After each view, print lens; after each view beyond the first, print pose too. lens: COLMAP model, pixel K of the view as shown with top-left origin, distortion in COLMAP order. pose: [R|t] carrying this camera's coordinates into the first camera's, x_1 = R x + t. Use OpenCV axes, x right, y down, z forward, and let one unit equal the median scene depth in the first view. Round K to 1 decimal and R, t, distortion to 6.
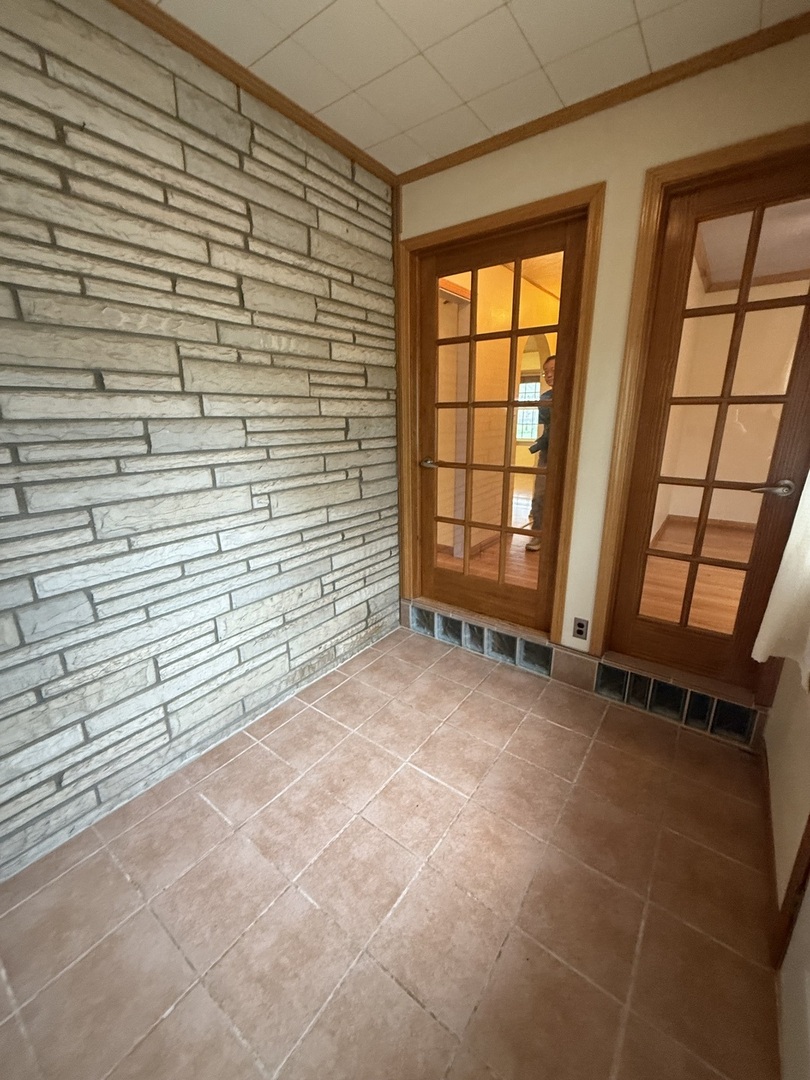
lens RADIAL K [[432.5, 0, 405.7], [0, 432.5, 538.4], [0, 0, 1]] dist [-0.003258, 0.000674]
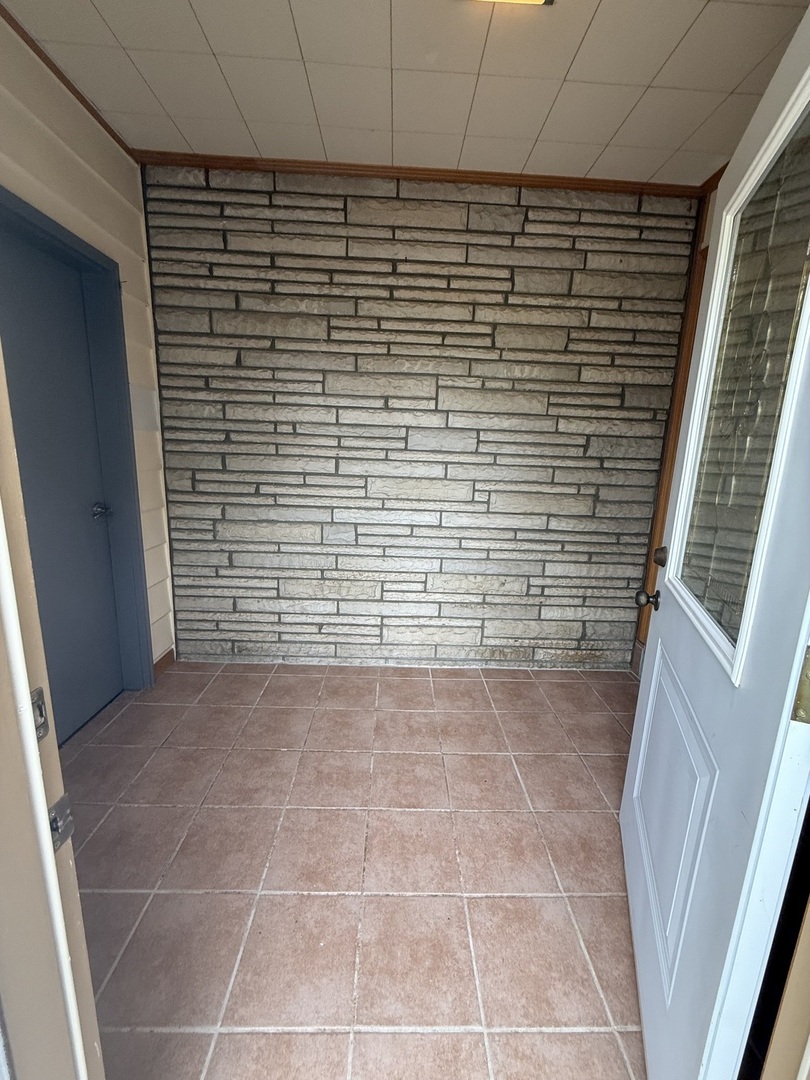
lens RADIAL K [[432.5, 0, 404.2], [0, 432.5, 537.5], [0, 0, 1]] dist [-0.003258, 0.000674]
pose [[0.609701, 0.192794, -0.768827, 0.579275], [-0.260950, 0.964719, 0.034976, 0.049349], [0.748445, 0.179300, 0.638499, 0.058537]]
